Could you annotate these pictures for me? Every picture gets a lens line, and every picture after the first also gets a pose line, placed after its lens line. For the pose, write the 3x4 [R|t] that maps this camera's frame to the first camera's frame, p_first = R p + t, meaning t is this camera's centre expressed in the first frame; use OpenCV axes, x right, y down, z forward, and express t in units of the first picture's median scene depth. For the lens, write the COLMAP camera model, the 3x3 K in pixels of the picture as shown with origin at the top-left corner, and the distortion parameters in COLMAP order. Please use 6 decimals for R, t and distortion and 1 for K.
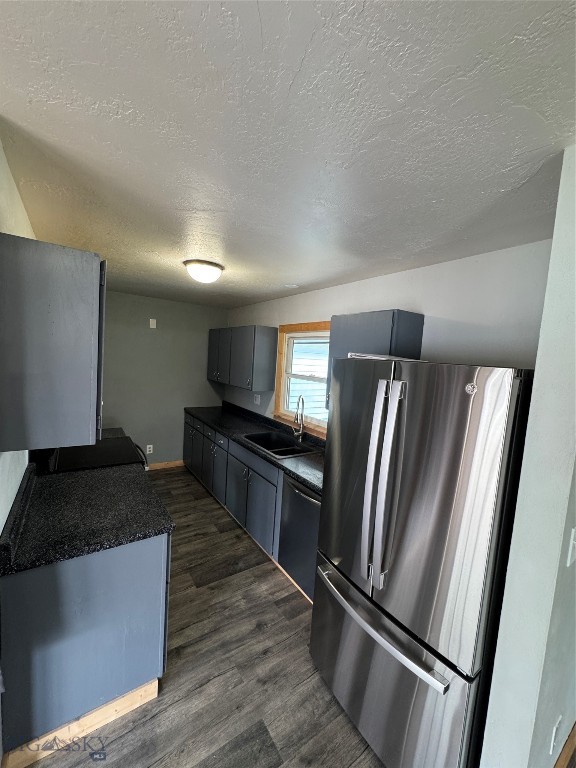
lens RADIAL K [[303.0, 0, 288.0], [0, 303.0, 385.6], [0, 0, 1]] dist [-0.002631, -0.000262]
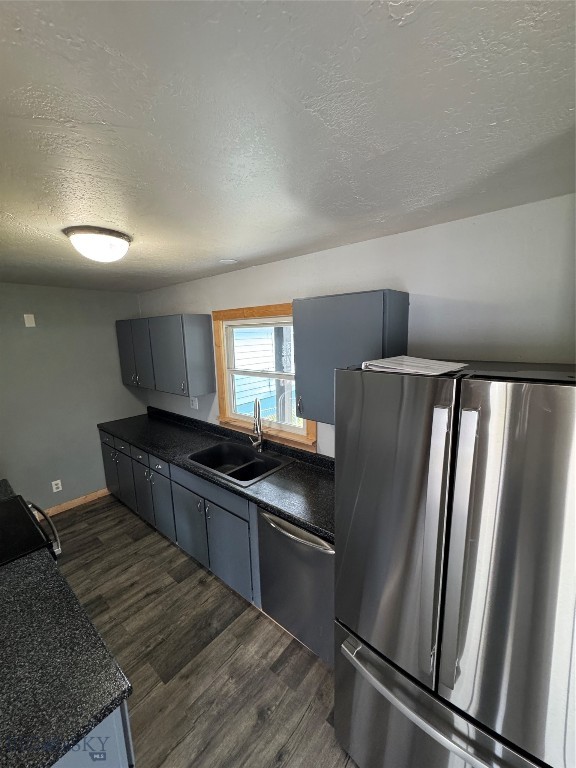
lens RADIAL K [[303.0, 0, 287.2], [0, 303.0, 385.6], [0, 0, 1]] dist [-0.002631, -0.000262]
pose [[0.961170, -0.133744, 0.241379, -0.068893], [0.113264, 0.988831, 0.096876, -0.070931], [-0.251640, -0.065775, 0.965583, 0.190237]]
